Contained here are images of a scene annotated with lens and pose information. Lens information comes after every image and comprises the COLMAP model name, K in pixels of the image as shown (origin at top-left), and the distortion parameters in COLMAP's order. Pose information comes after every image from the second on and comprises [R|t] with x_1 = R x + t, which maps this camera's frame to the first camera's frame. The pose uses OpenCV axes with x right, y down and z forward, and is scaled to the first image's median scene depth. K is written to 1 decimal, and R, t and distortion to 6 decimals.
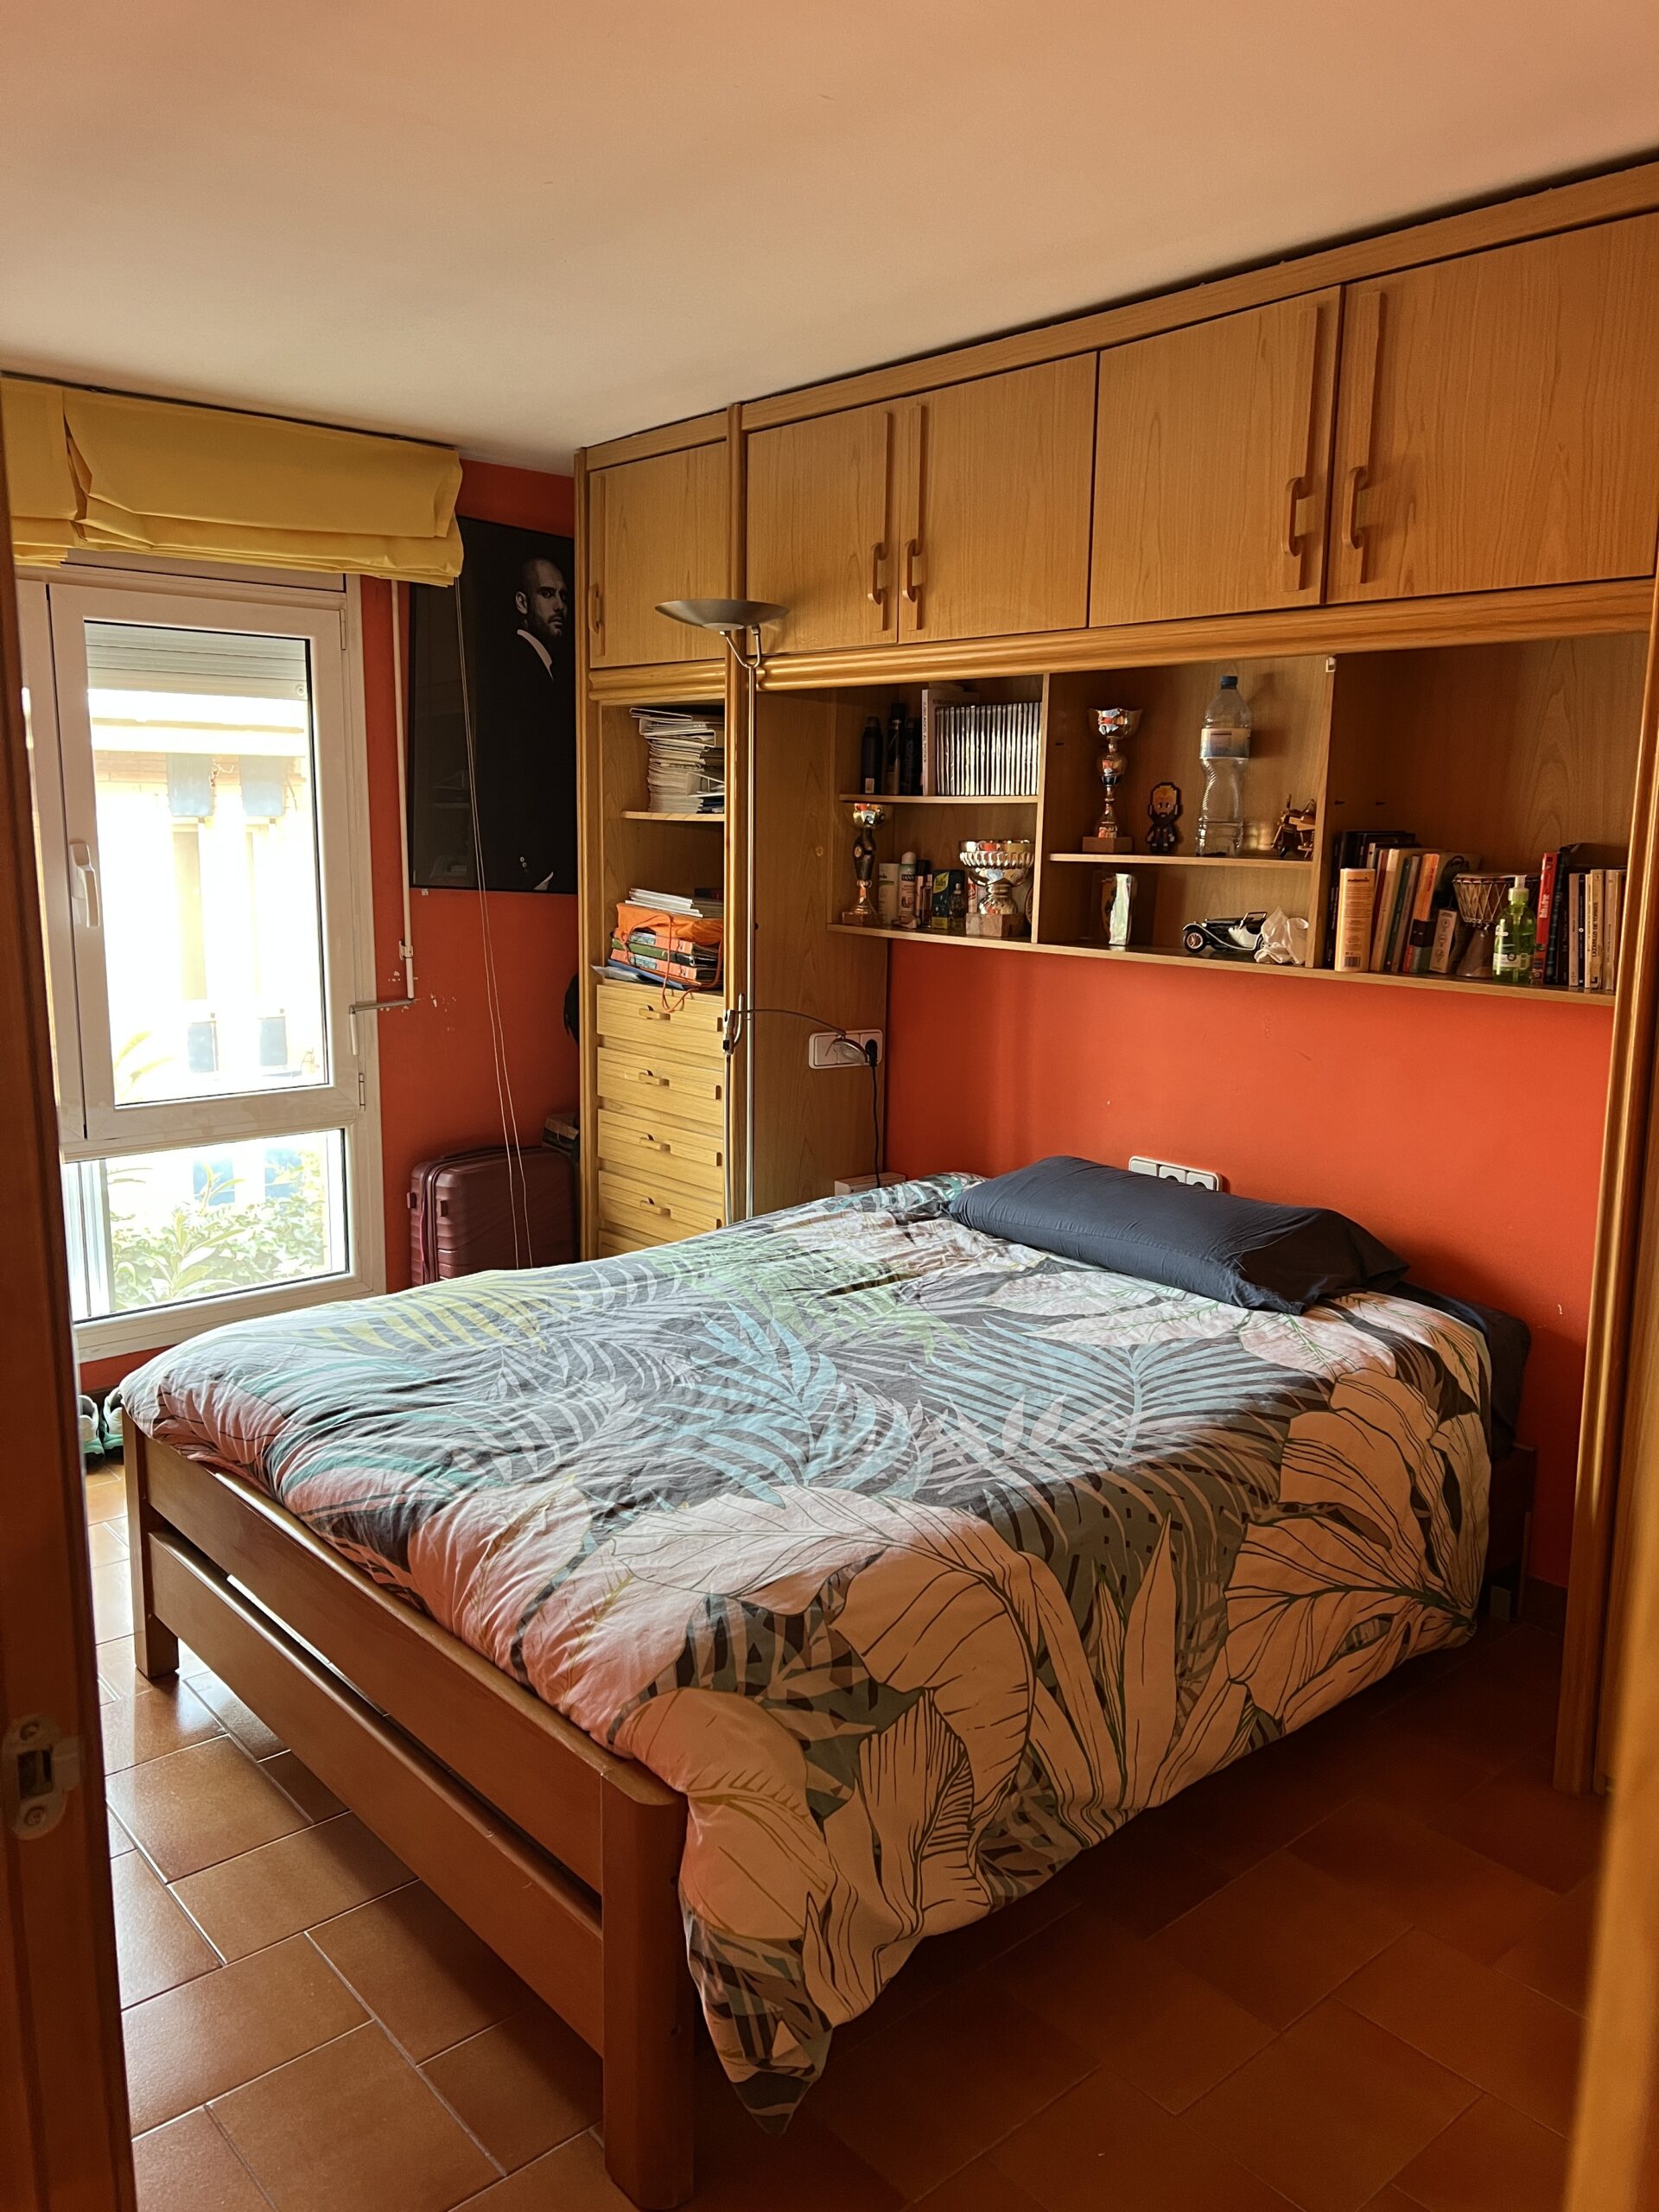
lens RADIAL K [[1668.1, 0, 808.8], [0, 1668.1, 1105.3], [0, 0, 1]] dist [0.057257, -0.081855]
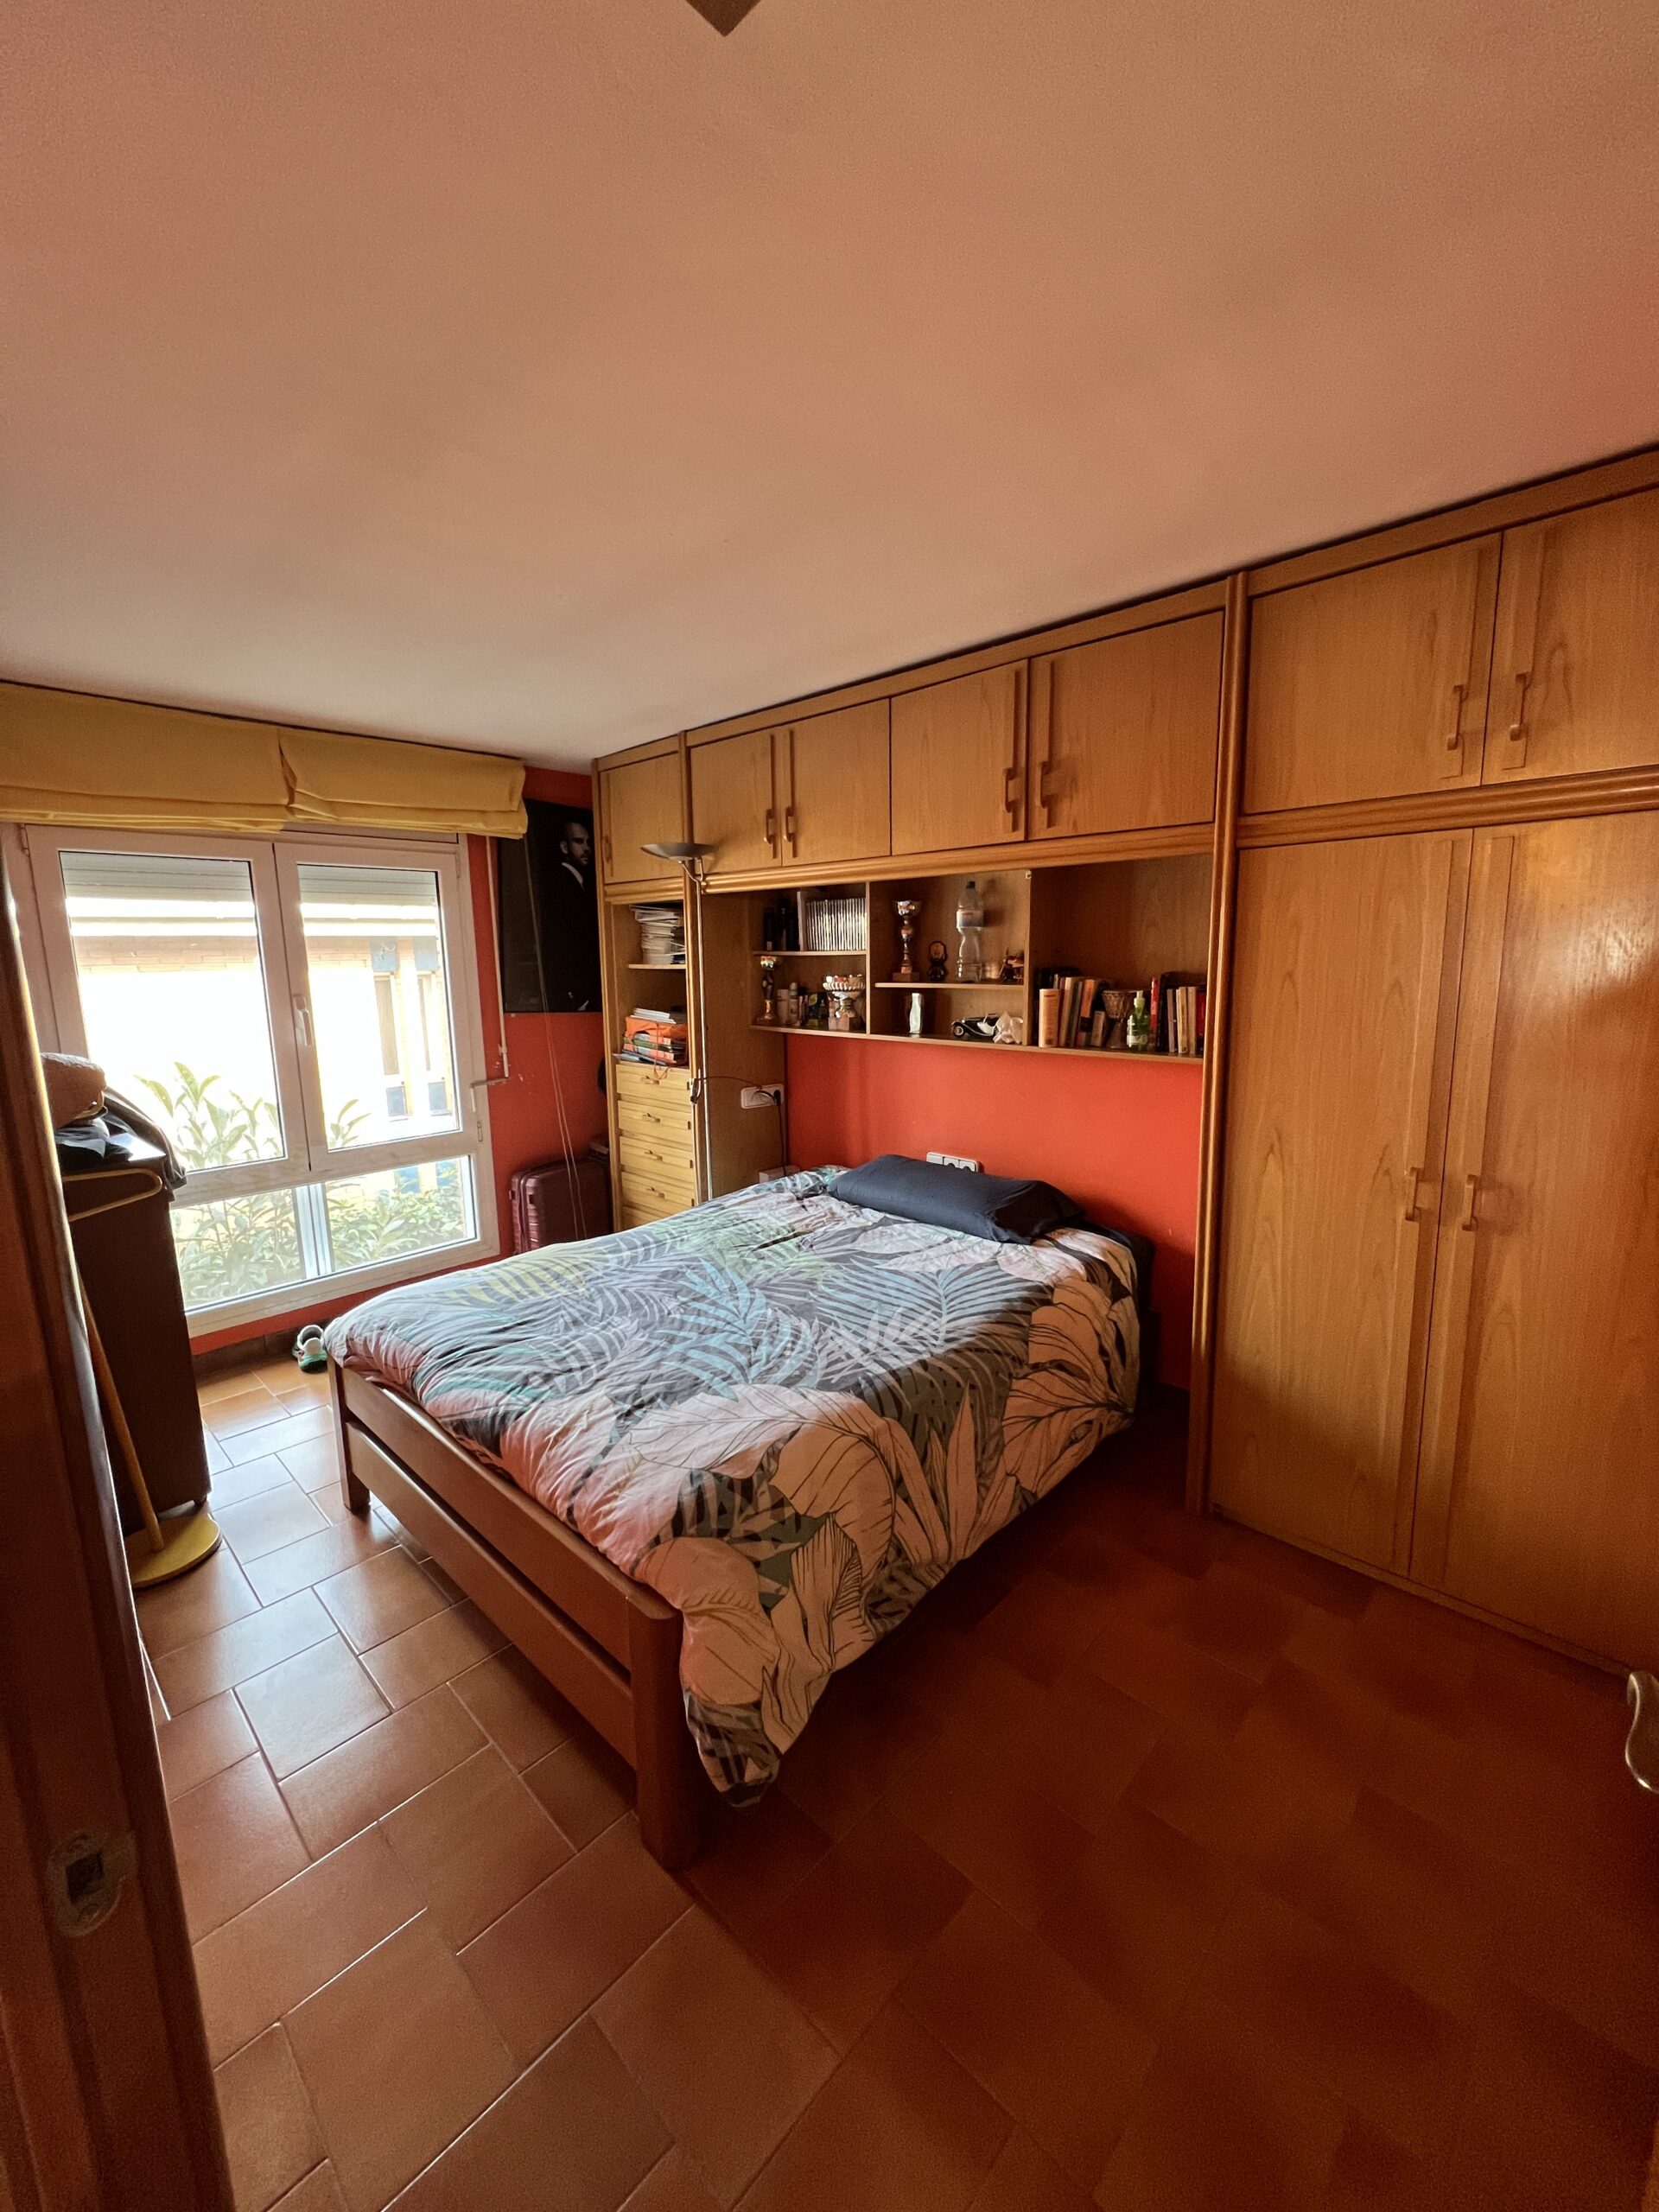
lens RADIAL K [[888.8, 0, 826.0], [0, 888.8, 1095.2], [0, 0, 1]] dist [-0.009564, 0.001290]
pose [[0.994676, -0.043770, 0.093296, 0.002613], [0.045128, 0.998903, -0.012496, -0.030405], [-0.092647, 0.016639, 0.995560, 0.102963]]
